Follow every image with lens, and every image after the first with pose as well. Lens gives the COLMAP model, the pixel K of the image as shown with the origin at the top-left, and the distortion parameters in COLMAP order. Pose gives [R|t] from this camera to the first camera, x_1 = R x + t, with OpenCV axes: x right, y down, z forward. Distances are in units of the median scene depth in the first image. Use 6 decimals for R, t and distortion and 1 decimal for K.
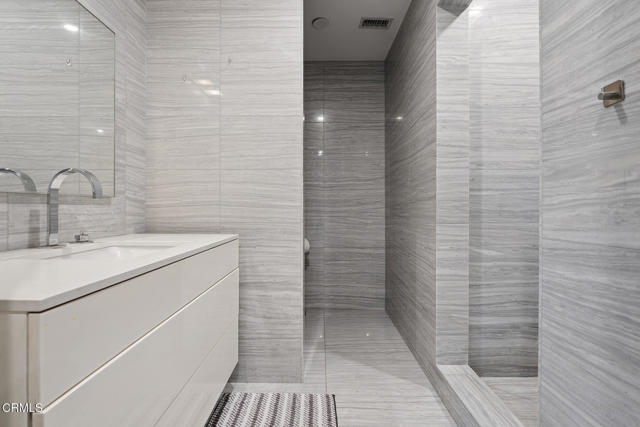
lens RADIAL K [[308.5, 0, 318.5], [0, 308.5, 208.4], [0, 0, 1]] dist [-0.012424, -0.000001]
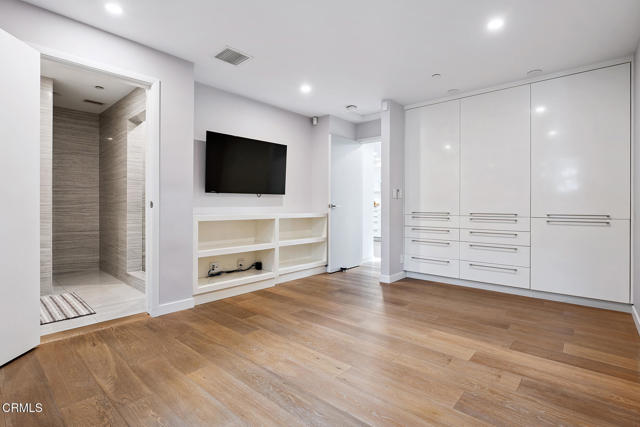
lens RADIAL K [[308.5, 0, 318.8], [0, 308.5, 206.8], [0, 0, 1]] dist [-0.012424, -0.000001]
pose [[0.661140, 0.000814, 0.750262, -0.247271], [-0.001695, 0.999998, 0.000408, 0.002511], [-0.750261, -0.001542, 0.661140, -1.002915]]
